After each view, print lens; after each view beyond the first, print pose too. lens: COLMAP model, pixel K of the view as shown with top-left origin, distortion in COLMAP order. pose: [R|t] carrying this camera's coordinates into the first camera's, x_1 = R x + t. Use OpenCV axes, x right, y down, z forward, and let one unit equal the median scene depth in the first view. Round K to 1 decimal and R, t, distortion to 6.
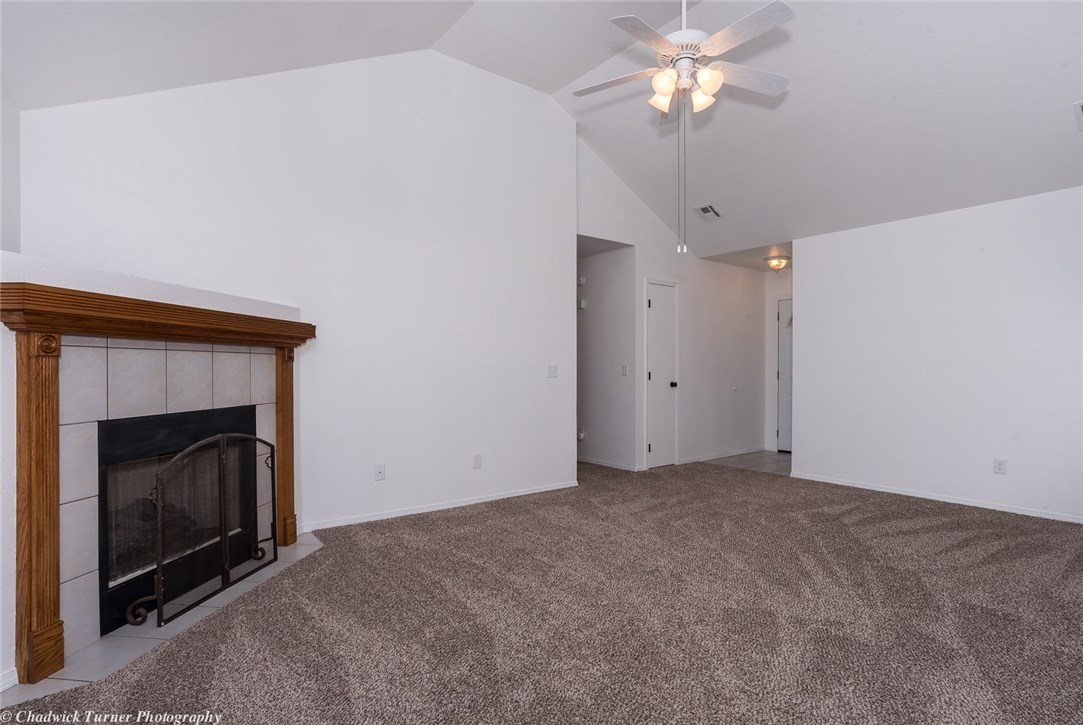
lens RADIAL K [[554.9, 0, 544.0], [0, 554.9, 374.7], [0, 0, 1]] dist [0.000269, 0.006187]
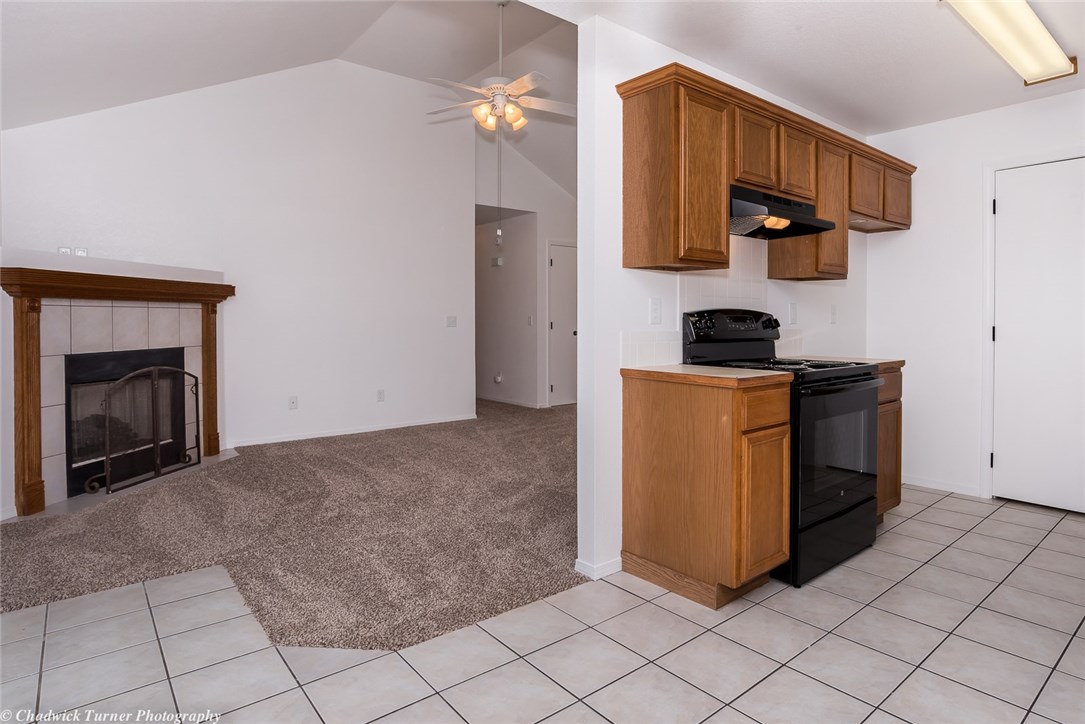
lens RADIAL K [[605.0, 0, 576.0], [0, 605.0, 327.5], [0, 0, 1]] dist [0.002152, 0.001015]
pose [[0.999065, -0.001617, 0.043195, 0.405963], [0.001494, 0.999995, 0.002886, 0.005645], [-0.043199, -0.002819, 0.999063, -0.556126]]
